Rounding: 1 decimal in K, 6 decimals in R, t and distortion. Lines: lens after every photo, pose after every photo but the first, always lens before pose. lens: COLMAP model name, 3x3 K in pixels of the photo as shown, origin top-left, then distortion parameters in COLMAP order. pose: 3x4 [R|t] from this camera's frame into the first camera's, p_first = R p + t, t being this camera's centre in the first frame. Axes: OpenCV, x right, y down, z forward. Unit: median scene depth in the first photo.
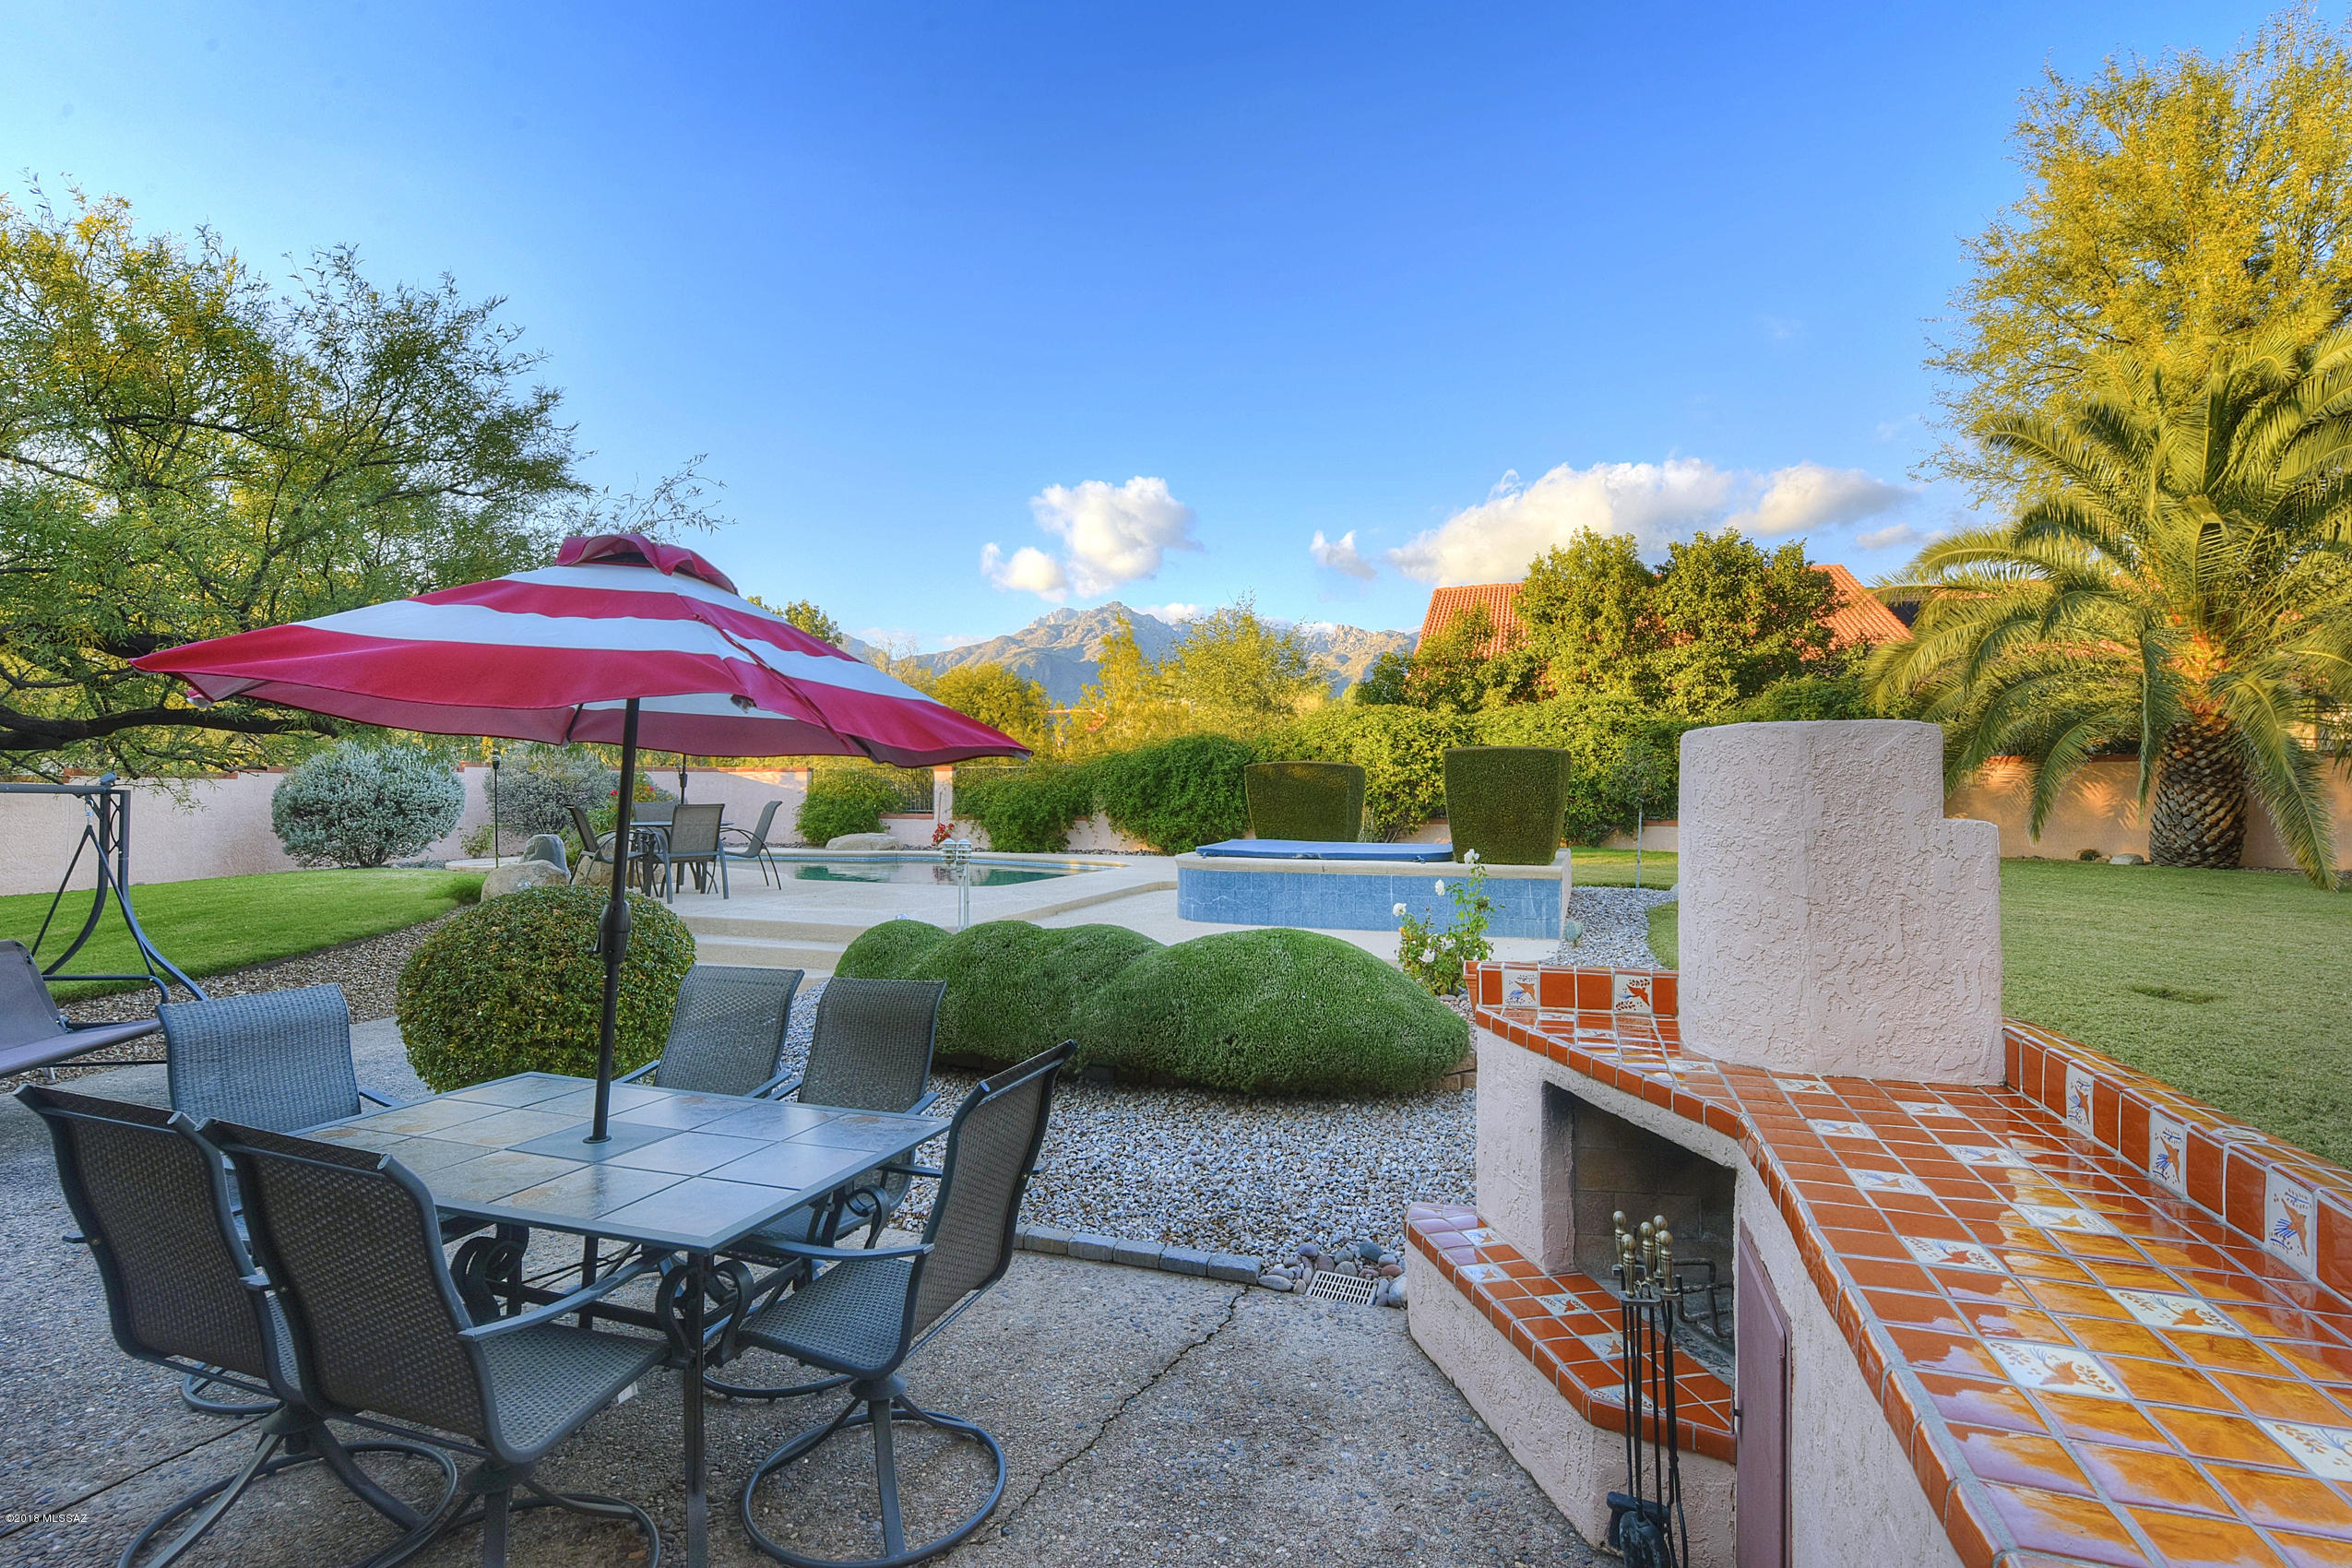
lens RADIAL K [[1130.0, 0, 1170.8], [0, 1130.0, 796.7], [0, 0, 1]] dist [0.016424, -0.000050]
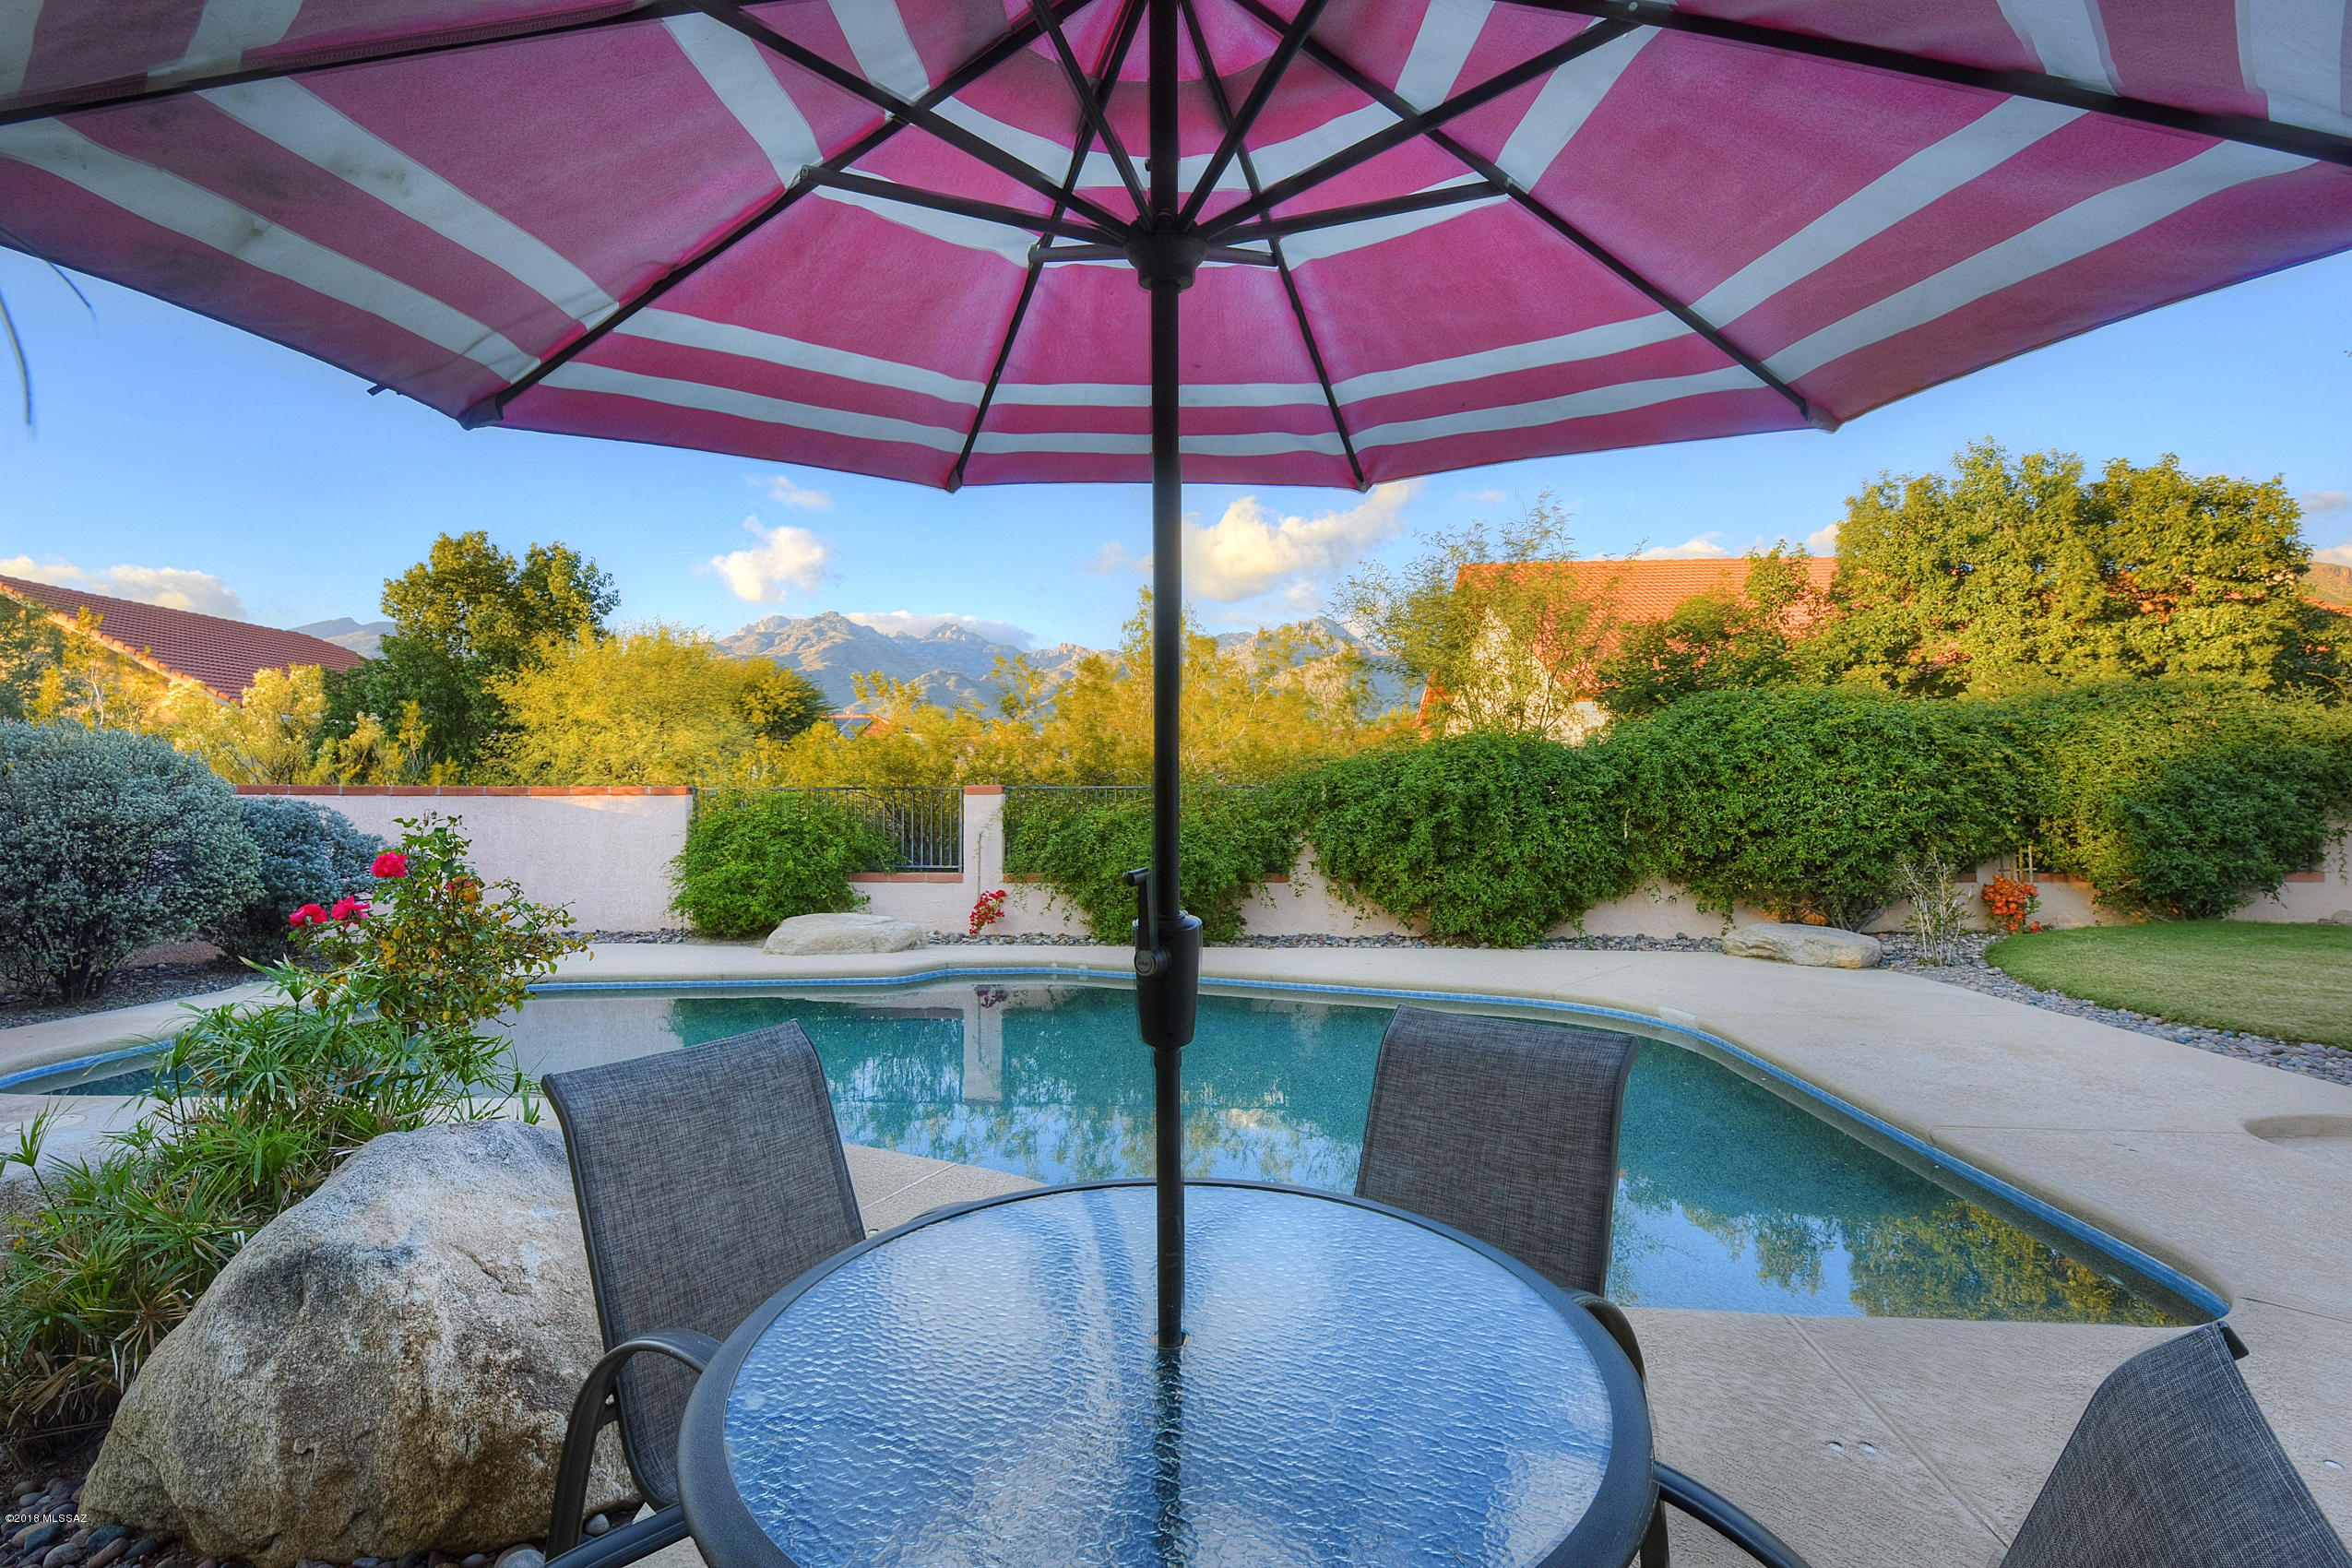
lens RADIAL K [[1009.3, 0, 1190.5], [0, 1009.3, 791.1], [0, 0, 1]] dist [-0.000858, -0.010490]
pose [[0.951800, 0.001703, 0.306714, -0.293817], [0.001664, 0.999941, -0.010715, -0.022334], [-0.306714, 0.010709, 0.951741, 0.573833]]
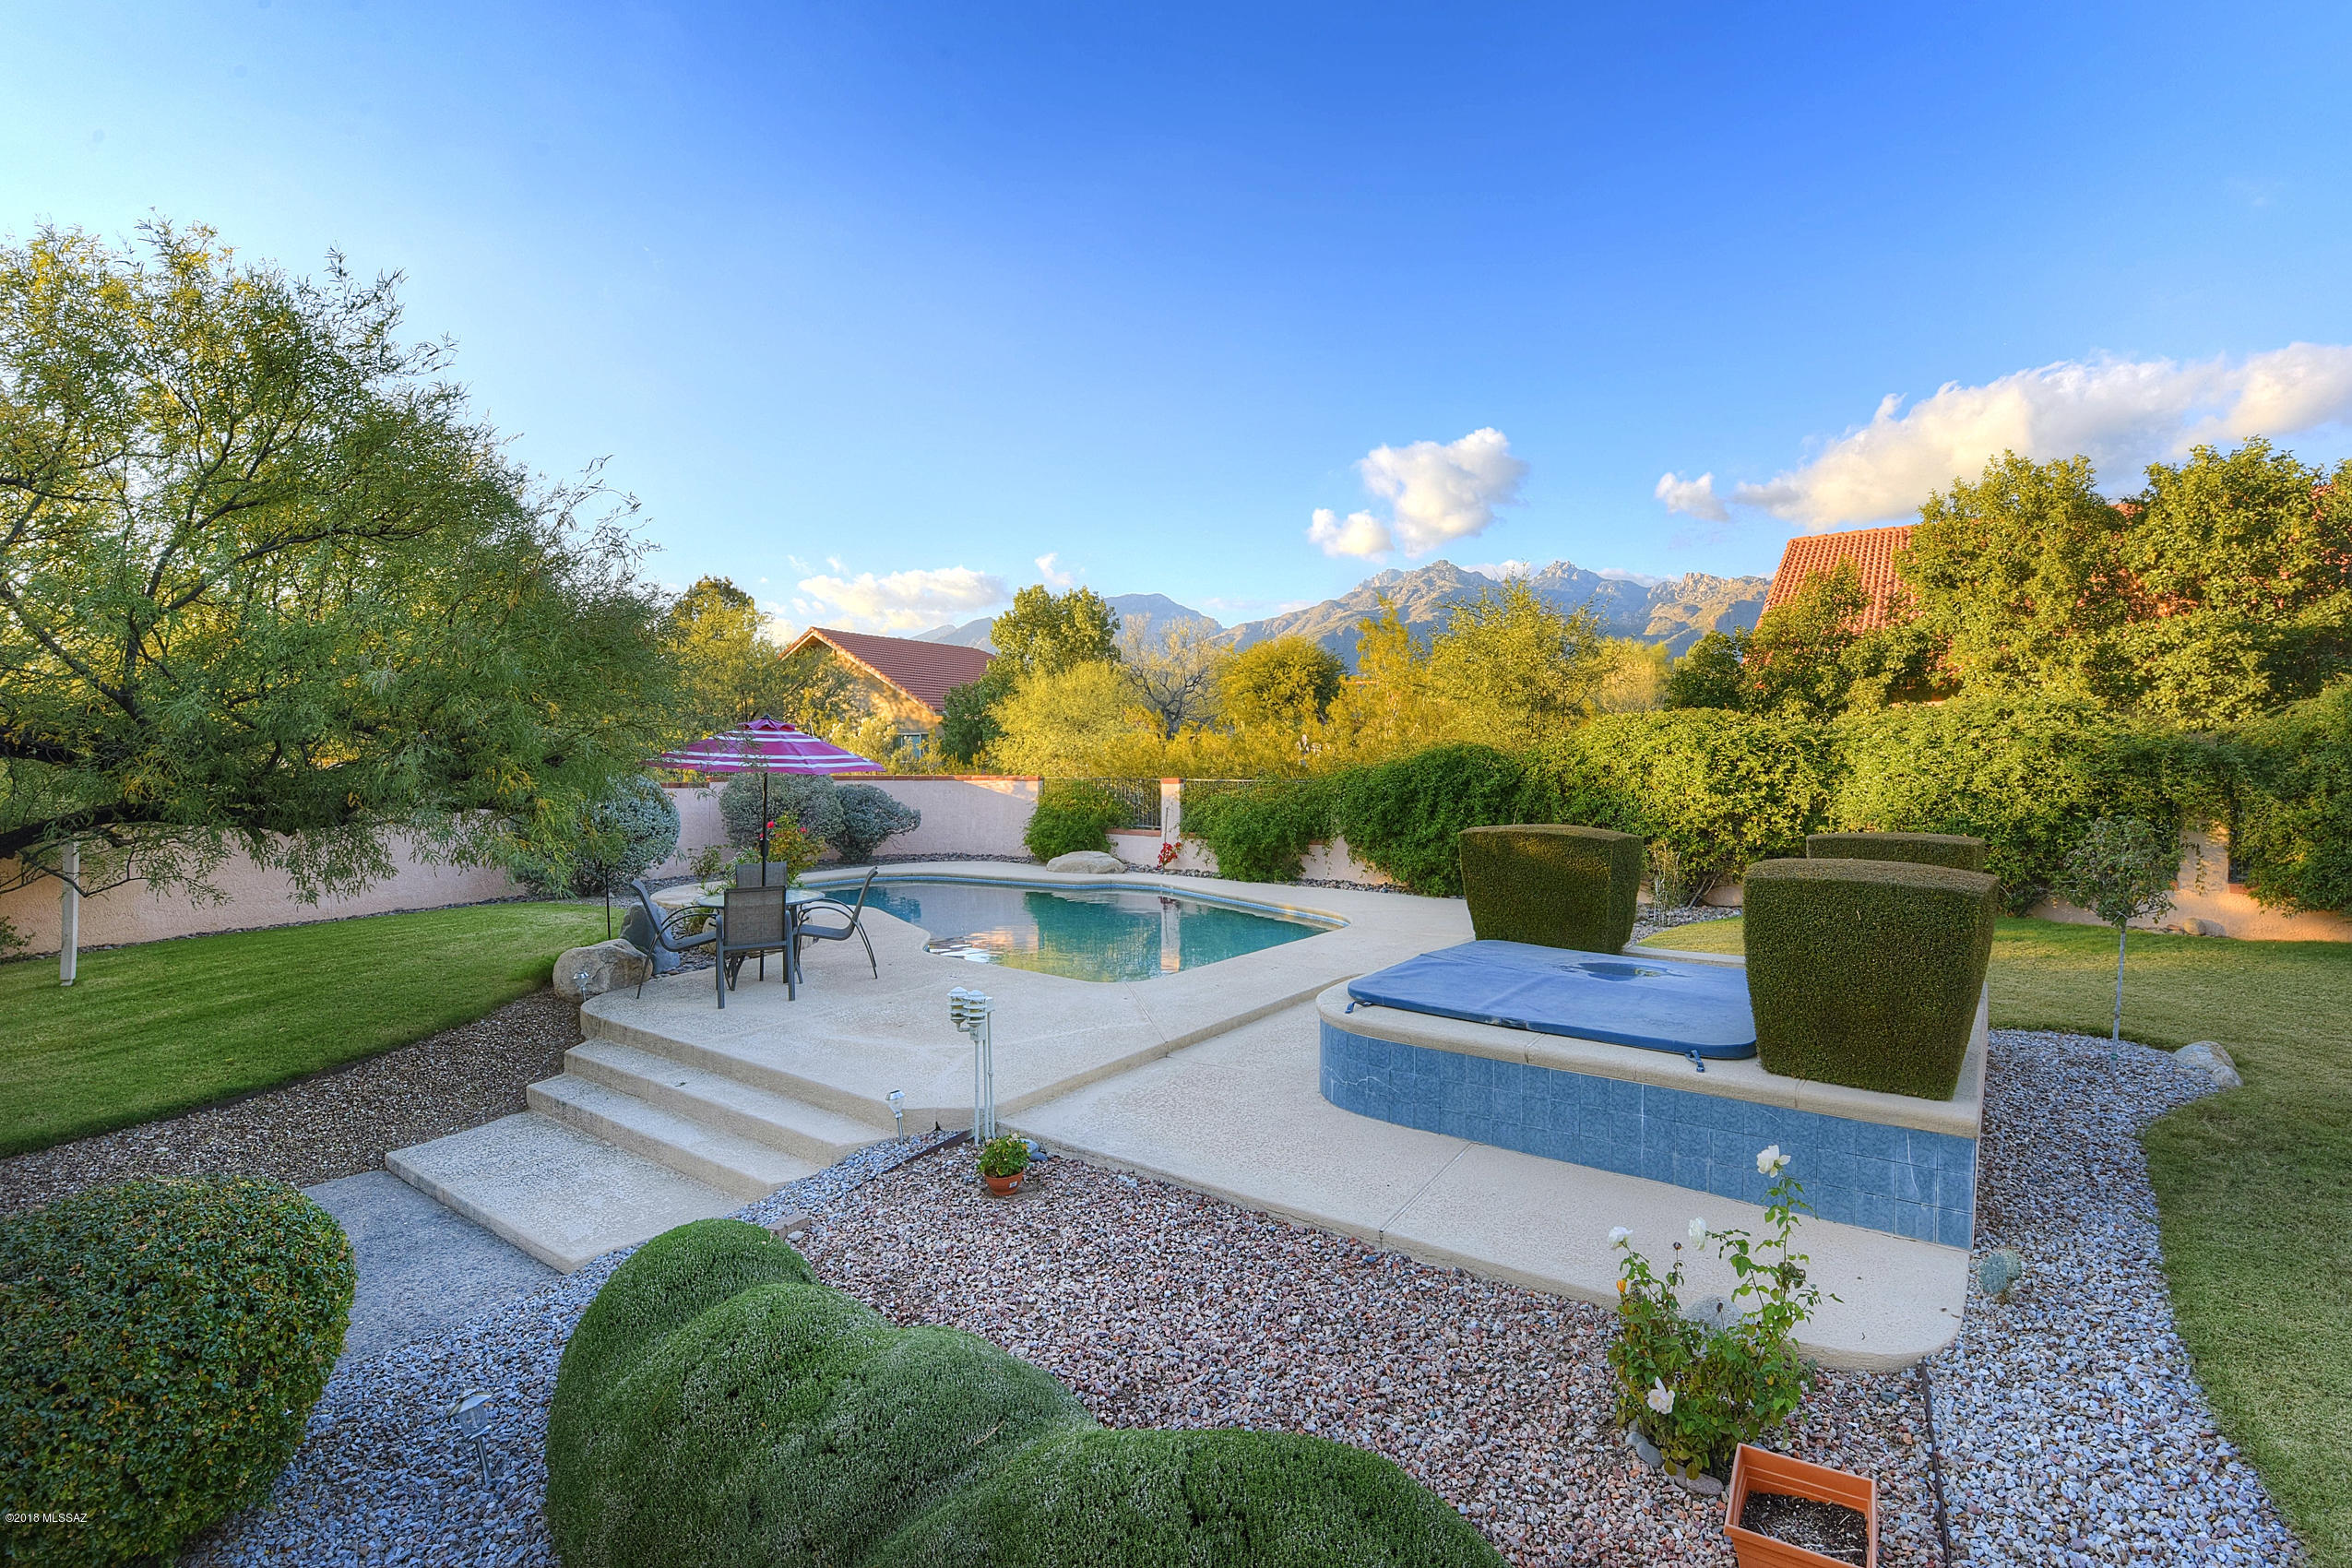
lens RADIAL K [[1098.0, 0, 1185.2], [0, 1098.0, 799.4], [0, 0, 1]] dist [0.000477, -0.010233]
pose [[0.960288, 0.004602, -0.278971, 0.061521], [0.006537, 0.999218, 0.038987, -0.050618], [0.278933, -0.039262, 0.959508, 0.192460]]
